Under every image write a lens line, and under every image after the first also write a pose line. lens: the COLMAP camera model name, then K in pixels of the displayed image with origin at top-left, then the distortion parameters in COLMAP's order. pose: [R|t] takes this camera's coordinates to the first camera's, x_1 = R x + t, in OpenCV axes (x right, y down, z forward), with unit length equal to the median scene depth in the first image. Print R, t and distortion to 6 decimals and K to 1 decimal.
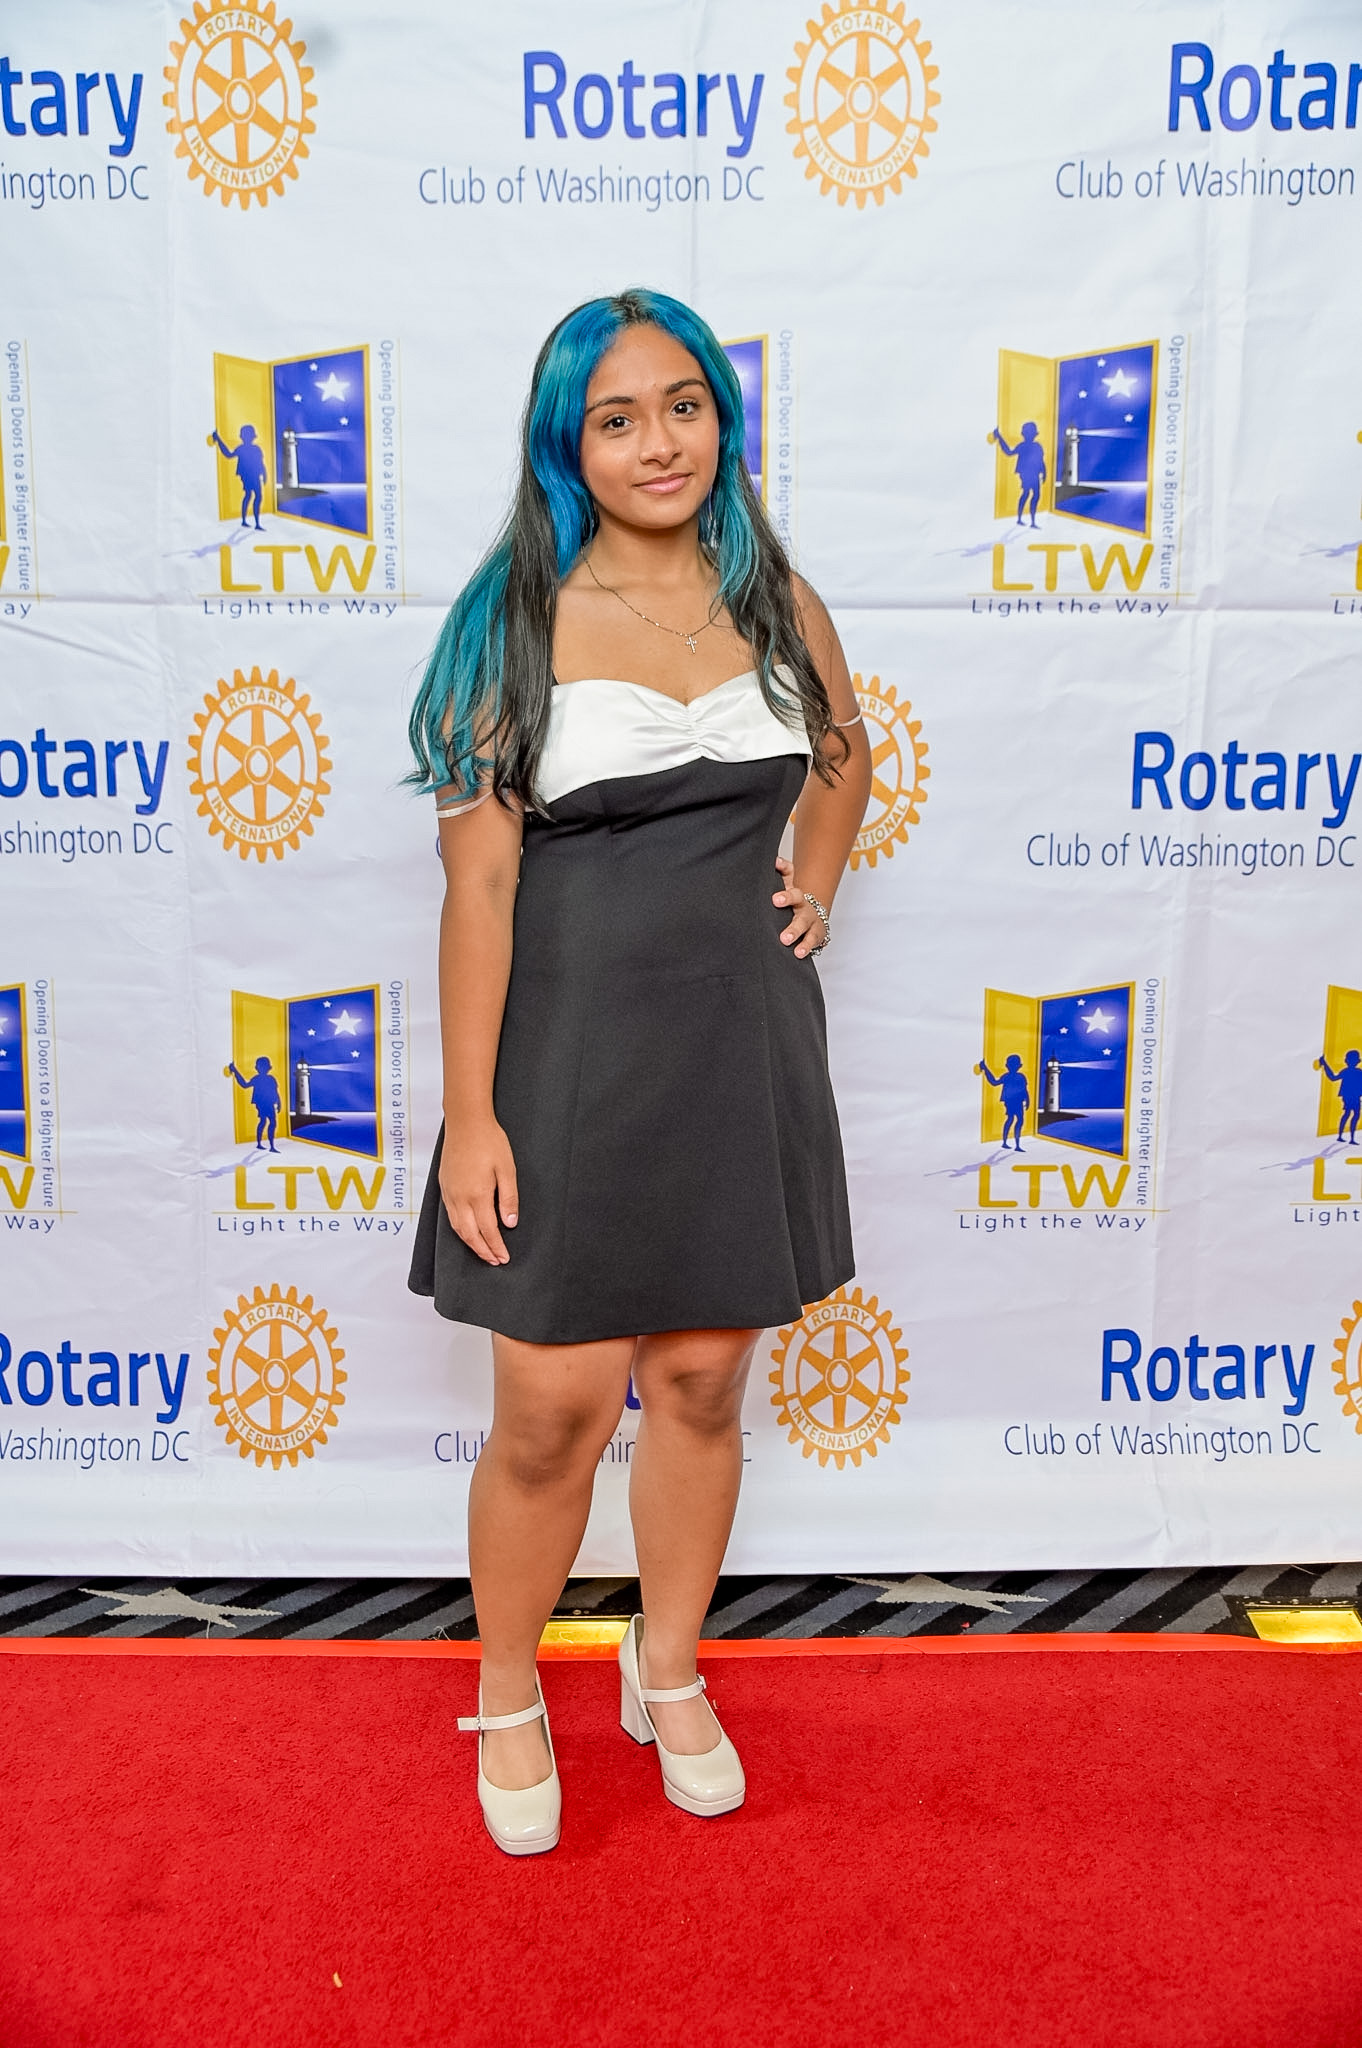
lens RADIAL K [[2030.1, 0, 676.2], [0, 2030.1, 1012.6], [0, 0, 1]] dist [-0.048786, 0.155314]
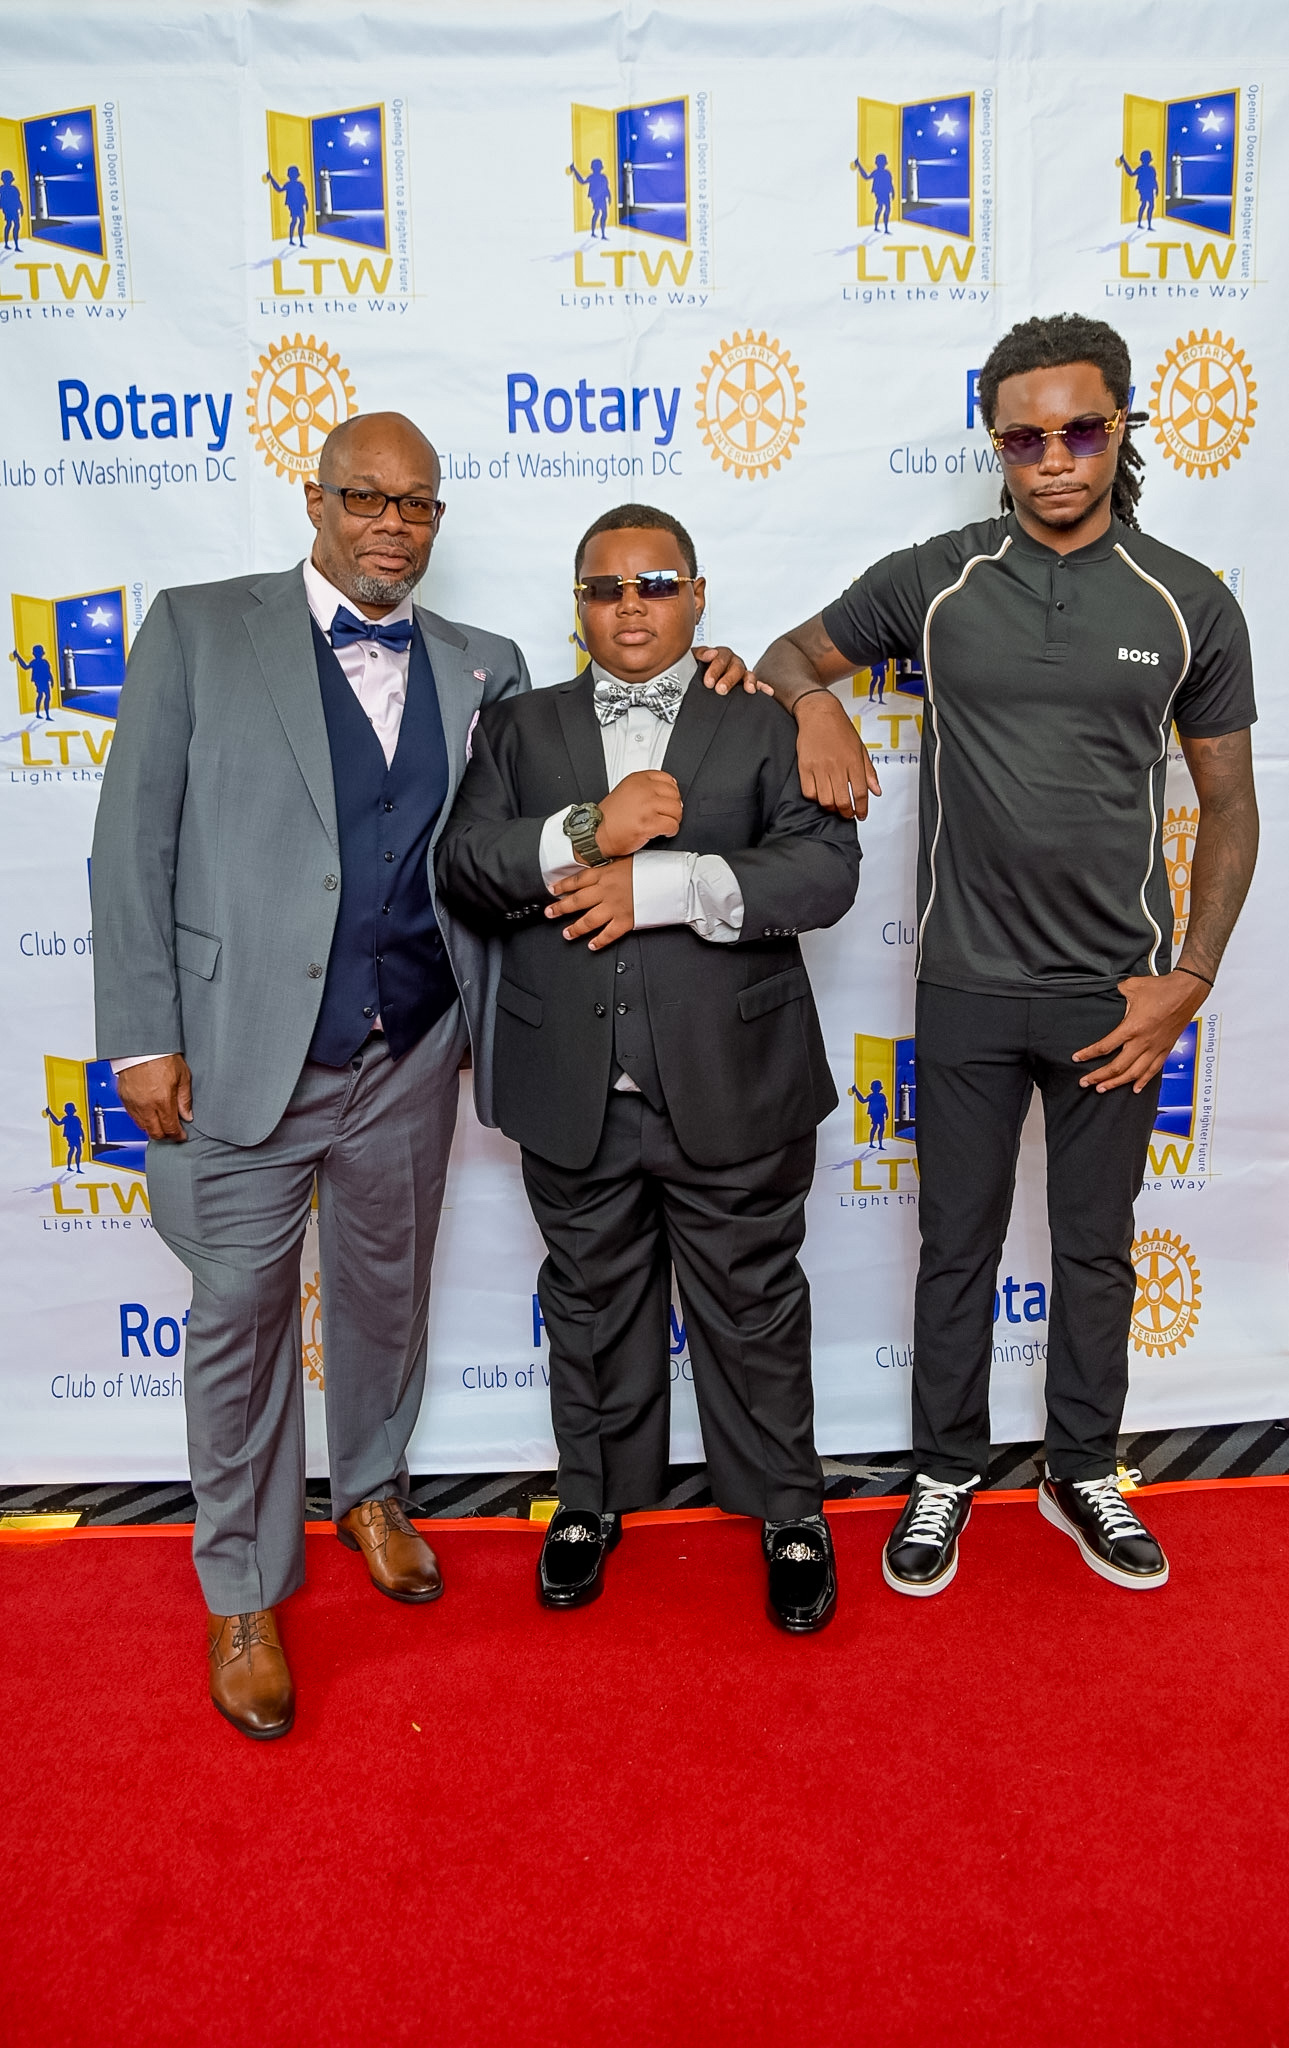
lens RADIAL K [[1627.9, 0, 687.4], [0, 1627.9, 994.5], [0, 0, 1]] dist [-0.117904, 0.112826]
pose [[0.998120, -0.025737, 0.055617, -0.023698], [0.025686, 0.999669, 0.001625, -0.046311], [-0.055640, -0.000193, 0.998451, -0.105231]]
